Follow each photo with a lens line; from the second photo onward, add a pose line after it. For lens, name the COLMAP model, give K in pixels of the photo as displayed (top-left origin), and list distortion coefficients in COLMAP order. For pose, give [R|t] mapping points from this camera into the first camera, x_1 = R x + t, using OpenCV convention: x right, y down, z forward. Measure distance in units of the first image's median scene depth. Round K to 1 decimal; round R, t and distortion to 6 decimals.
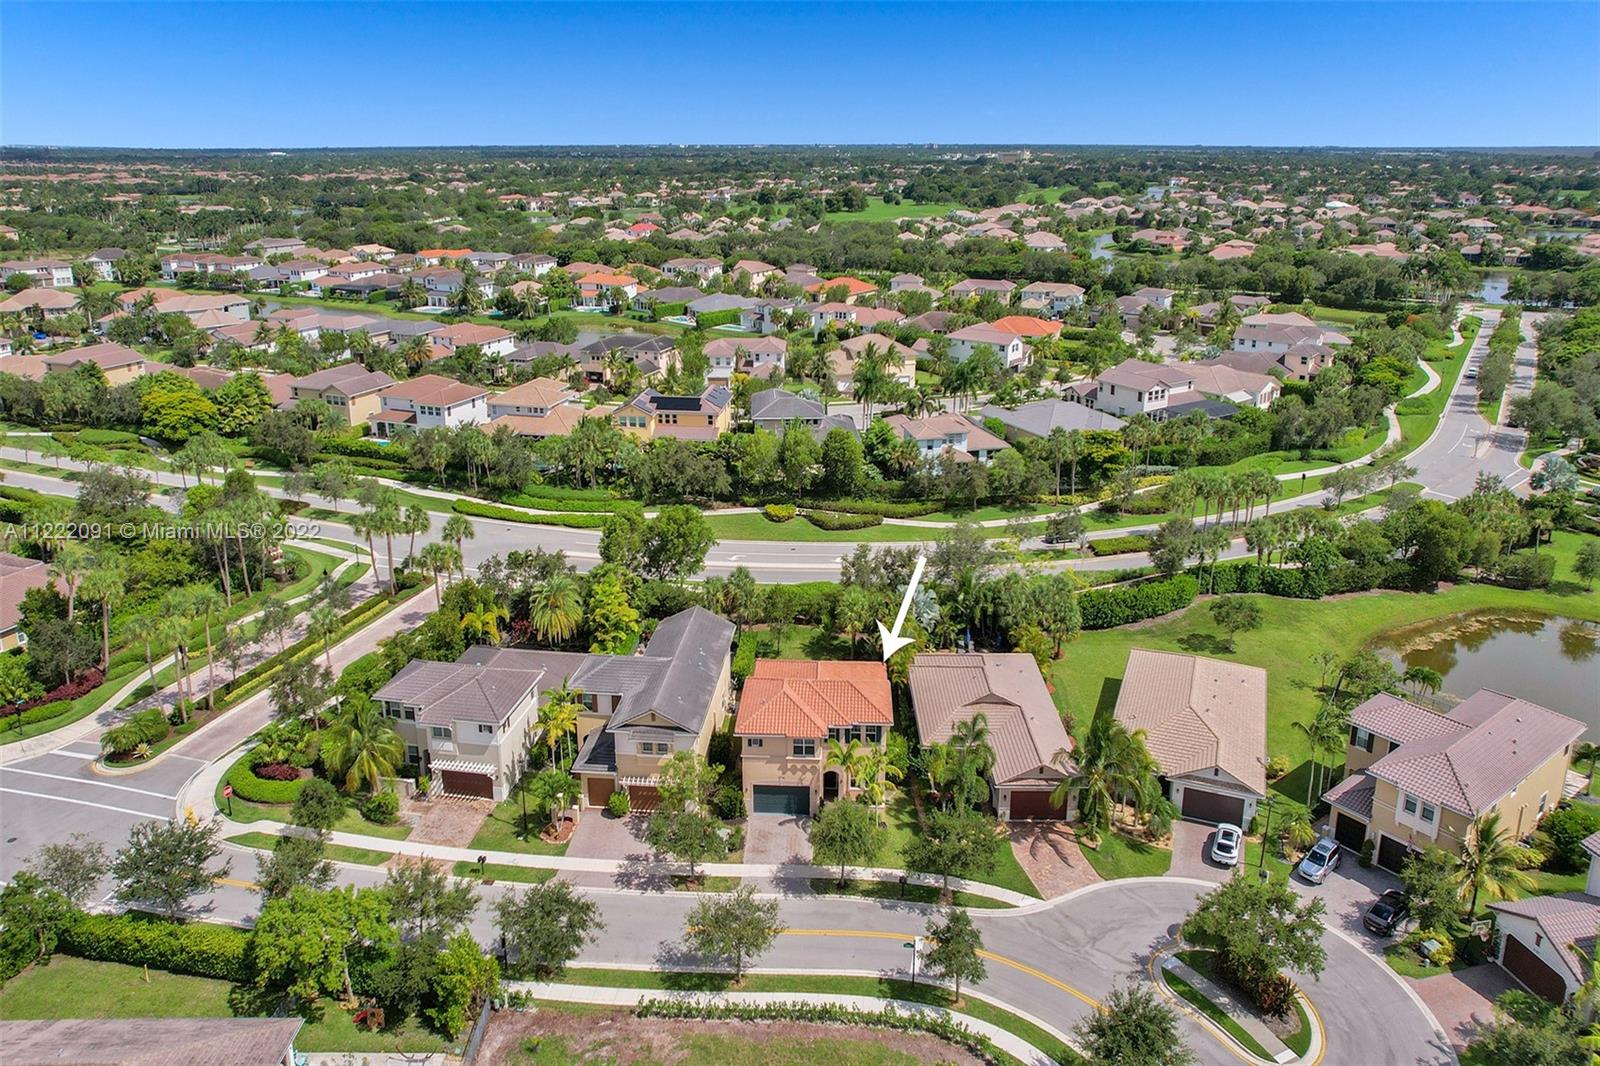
lens RADIAL K [[1067.7, 0, 778.8], [0, 1067.7, 449.2], [0, 0, 1]] dist [-0.040356, 0.037829]
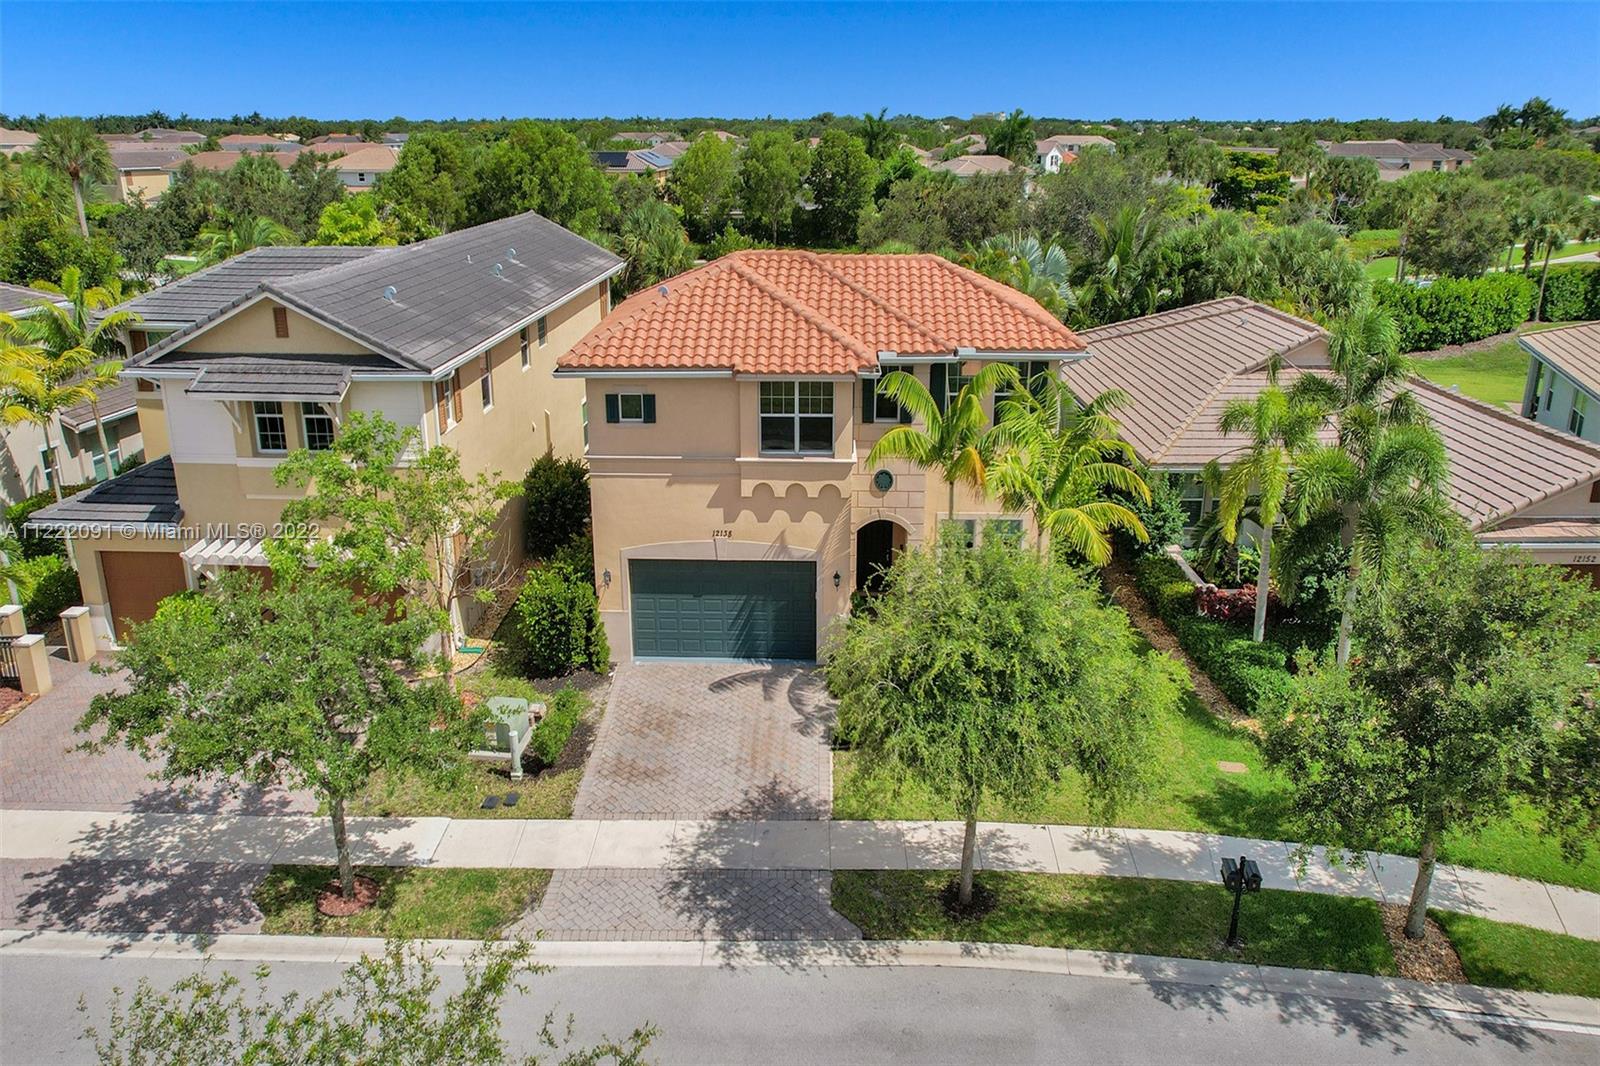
lens RADIAL K [[1067.7, 0, 778.8], [0, 1067.7, 449.2], [0, 0, 1]] dist [-0.040356, 0.037829]
pose [[0.999668, -0.007738, 0.024569, 0.011302], [0.007232, 0.999761, 0.020623, 0.277631], [-0.024723, -0.020438, 0.999485, 0.696871]]
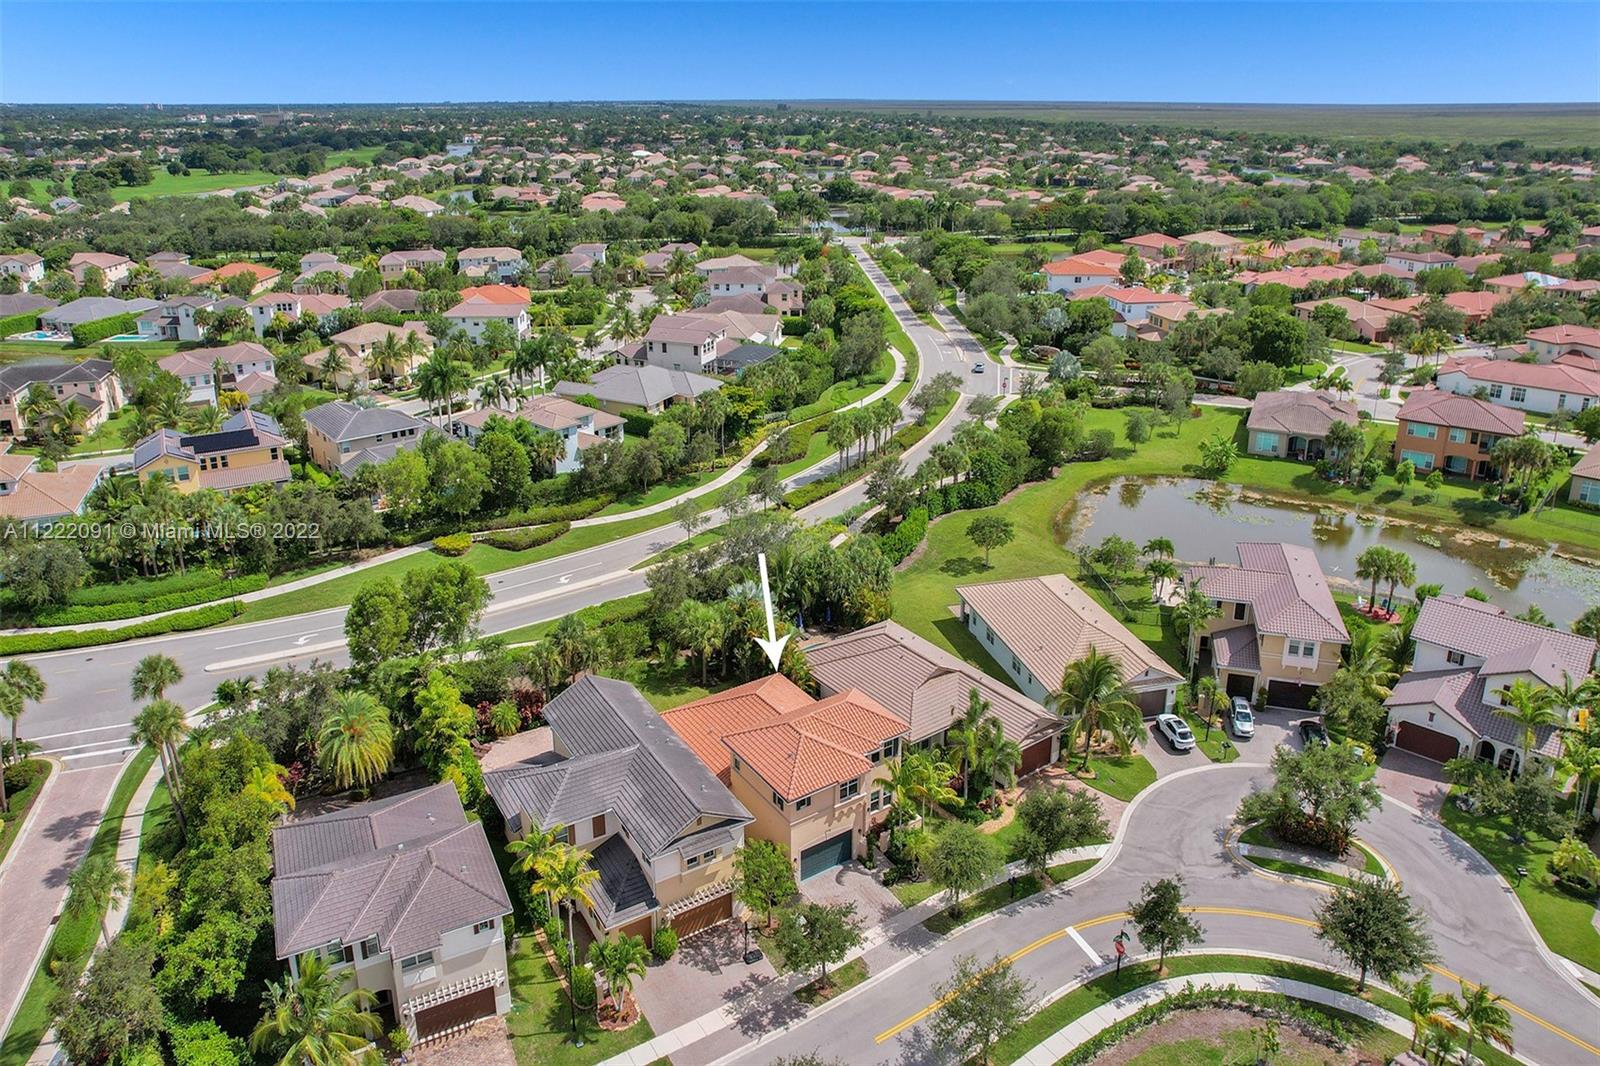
lens RADIAL K [[1067.7, 0, 778.8], [0, 1067.7, 449.2], [0, 0, 1]] dist [-0.040356, 0.037829]
pose [[0.805552, -0.189031, 0.561563, -0.461008], [0.168179, 0.981712, 0.089209, -0.085316], [-0.568157, 0.022580, 0.822611, 0.293075]]
